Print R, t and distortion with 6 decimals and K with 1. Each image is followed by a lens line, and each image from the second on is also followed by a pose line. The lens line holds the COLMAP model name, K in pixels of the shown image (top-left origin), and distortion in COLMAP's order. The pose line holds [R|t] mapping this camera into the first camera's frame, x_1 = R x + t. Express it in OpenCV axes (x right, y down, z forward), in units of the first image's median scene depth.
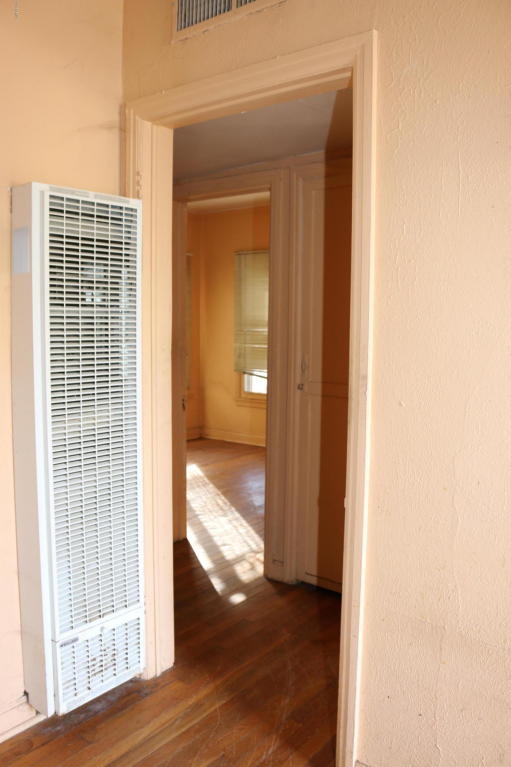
lens RADIAL K [[627.7, 0, 255.5], [0, 627.7, 383.5], [0, 0, 1]] dist [-0.158681, 0.124045]
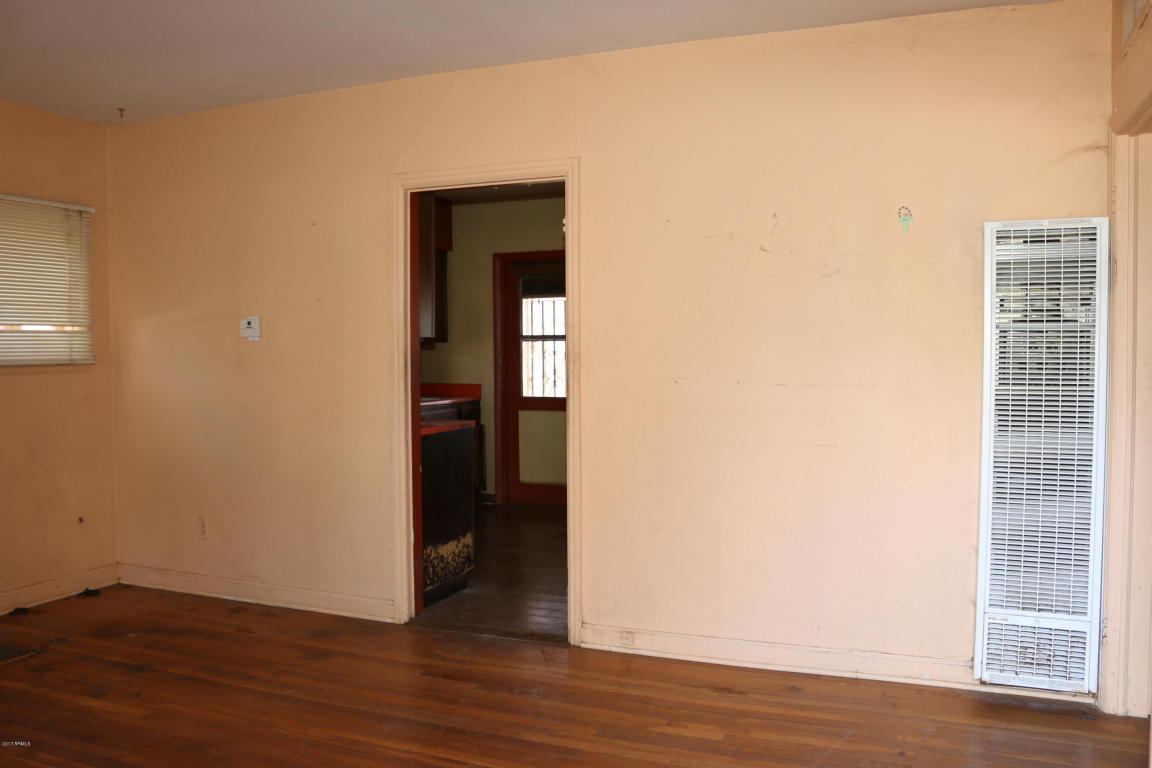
lens RADIAL K [[942.7, 0, 576.0], [0, 942.7, 384.0], [0, 0, 1]] dist [-0.158681, 0.124045]
pose [[0.264957, 0.021957, -0.964010, 1.047647], [-0.086693, 0.996234, -0.001137, 0.059446], [0.960355, 0.083874, 0.265863, -0.225571]]
